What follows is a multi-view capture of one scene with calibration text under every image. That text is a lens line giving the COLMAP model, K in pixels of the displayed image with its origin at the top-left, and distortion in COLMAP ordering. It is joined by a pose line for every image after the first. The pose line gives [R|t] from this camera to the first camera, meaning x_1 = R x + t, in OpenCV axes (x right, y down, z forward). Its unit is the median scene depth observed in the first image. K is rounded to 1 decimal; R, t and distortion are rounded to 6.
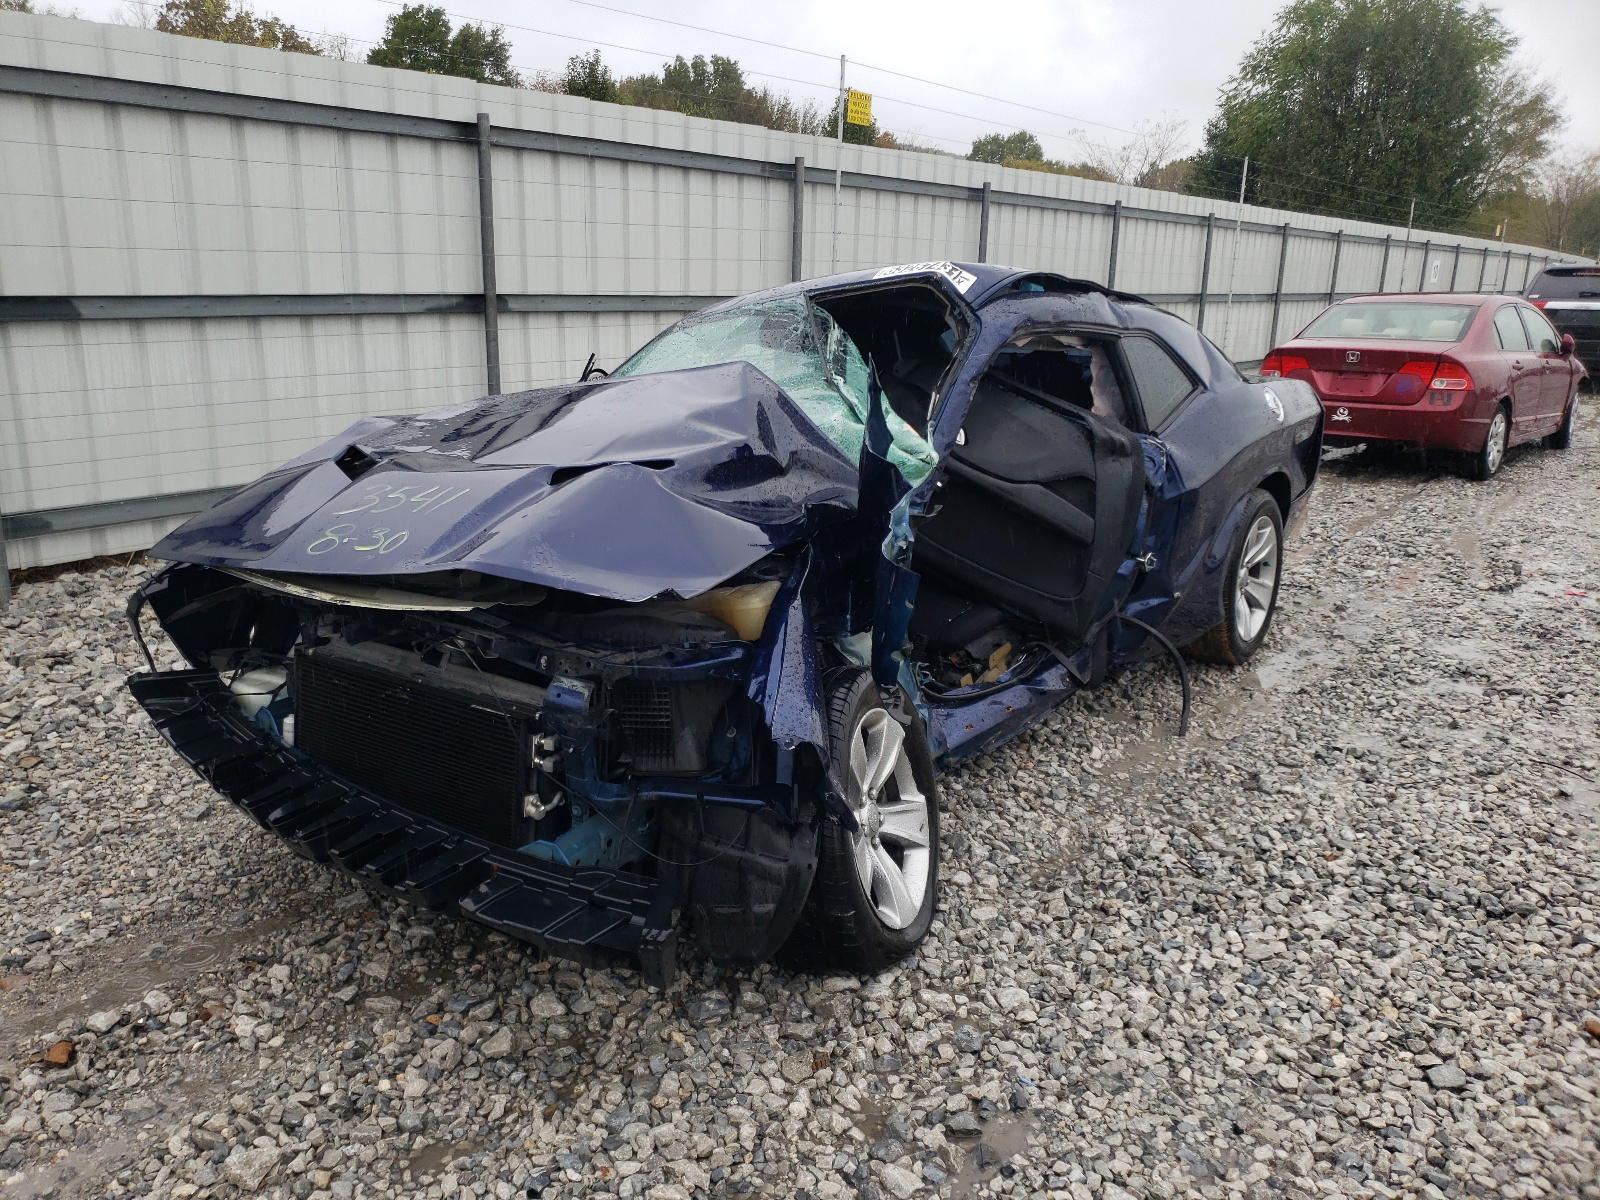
lens RADIAL K [[1231.7, 0, 770.9], [0, 1231.7, 591.0], [0, 0, 1]] dist [0.011324, -0.006237]
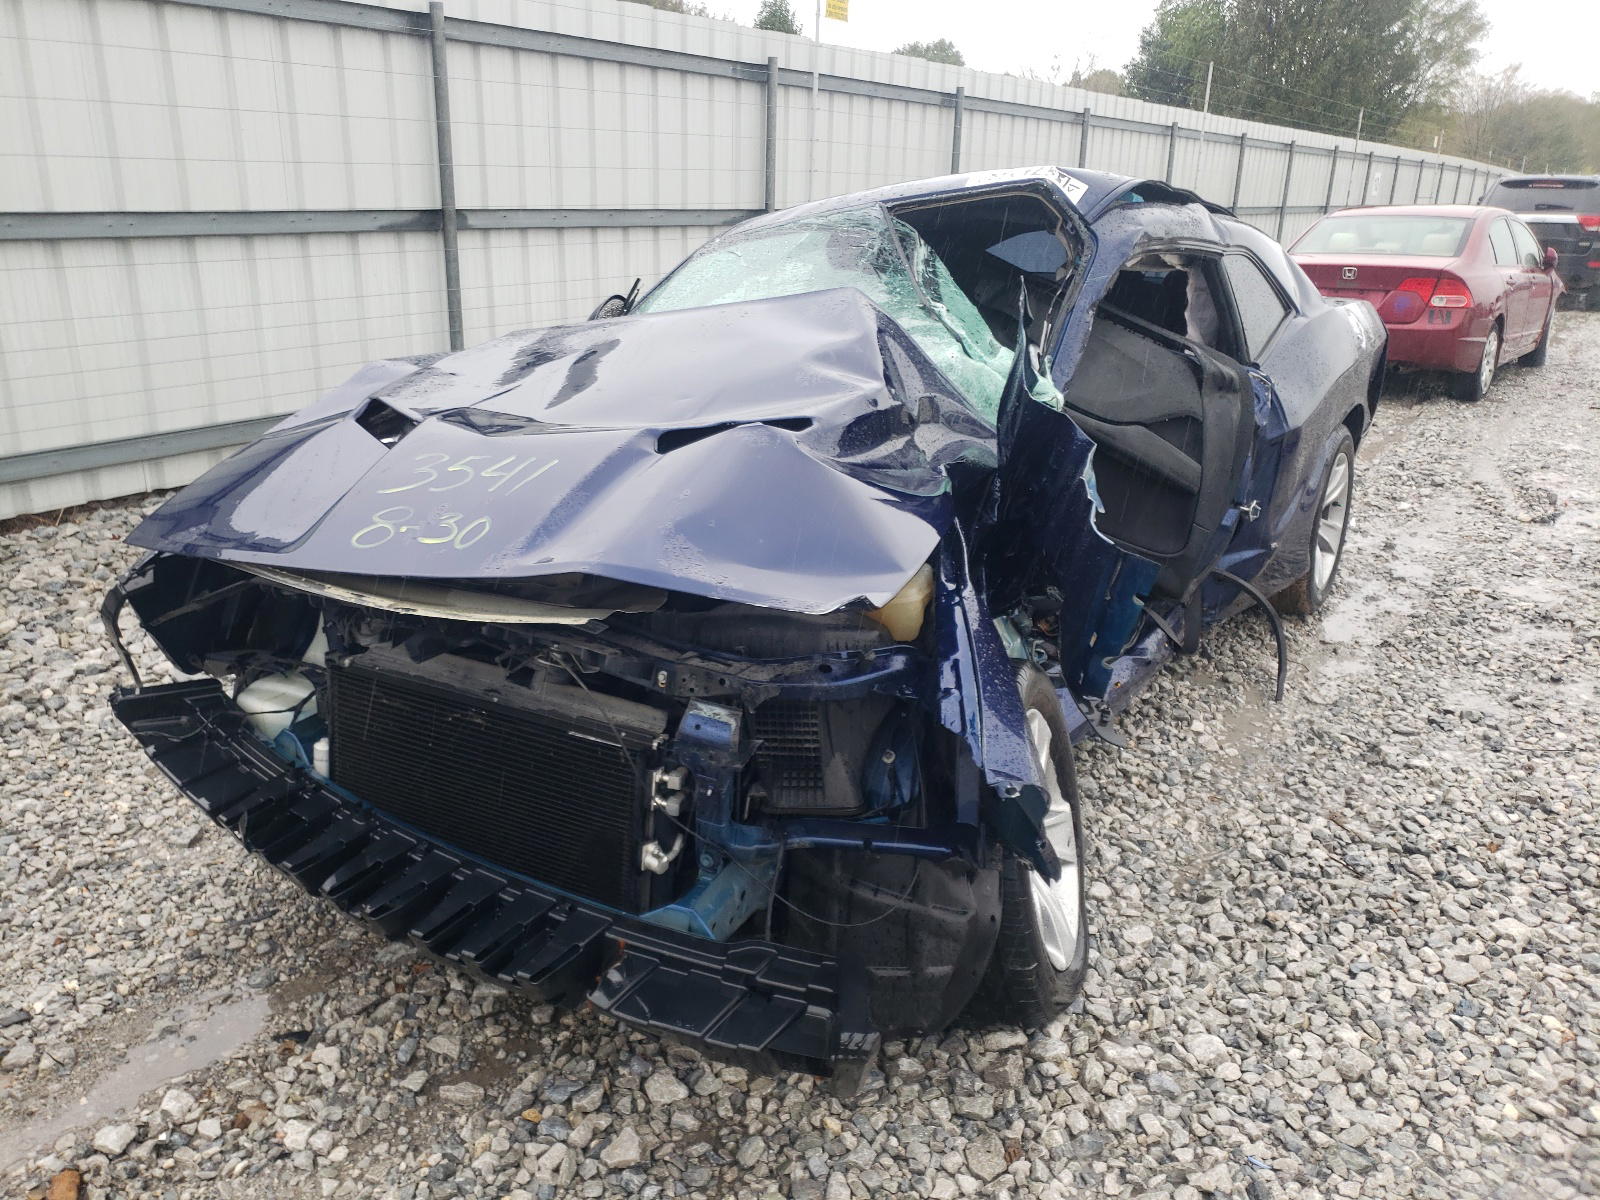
lens RADIAL K [[1246.0, 0, 777.5], [0, 1246.0, 603.0], [0, 0, 1]] dist [0.001420, 0.011032]
pose [[0.998021, -0.022195, 0.058827, -0.123557], [0.018058, 0.997386, 0.069958, -0.035834], [-0.060226, -0.068758, 0.995814, 0.157977]]
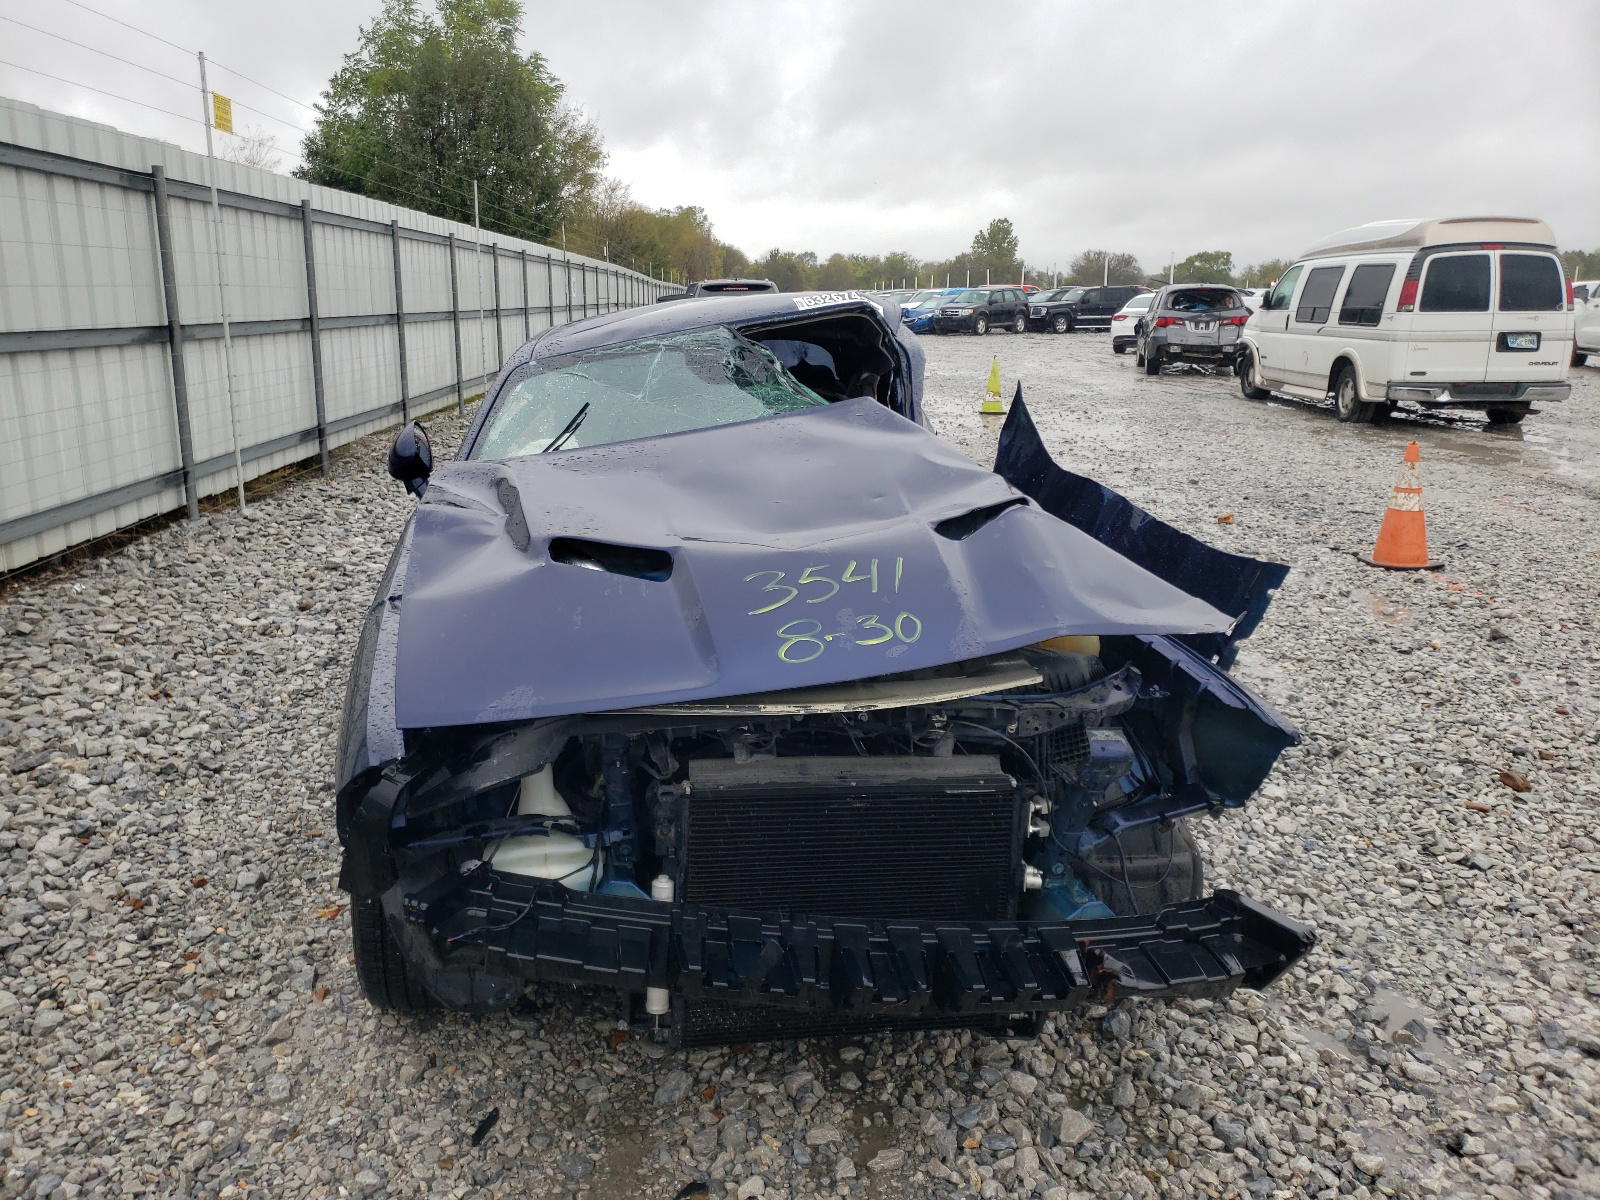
lens RADIAL K [[1231.7, 0, 770.9], [0, 1231.7, 591.0], [0, 0, 1]] dist [0.011324, -0.006237]
pose [[0.780884, -0.161018, 0.603567, -0.698337], [0.168762, 0.984659, 0.044342, -0.092565], [-0.601448, 0.067234, 0.796078, 0.278682]]
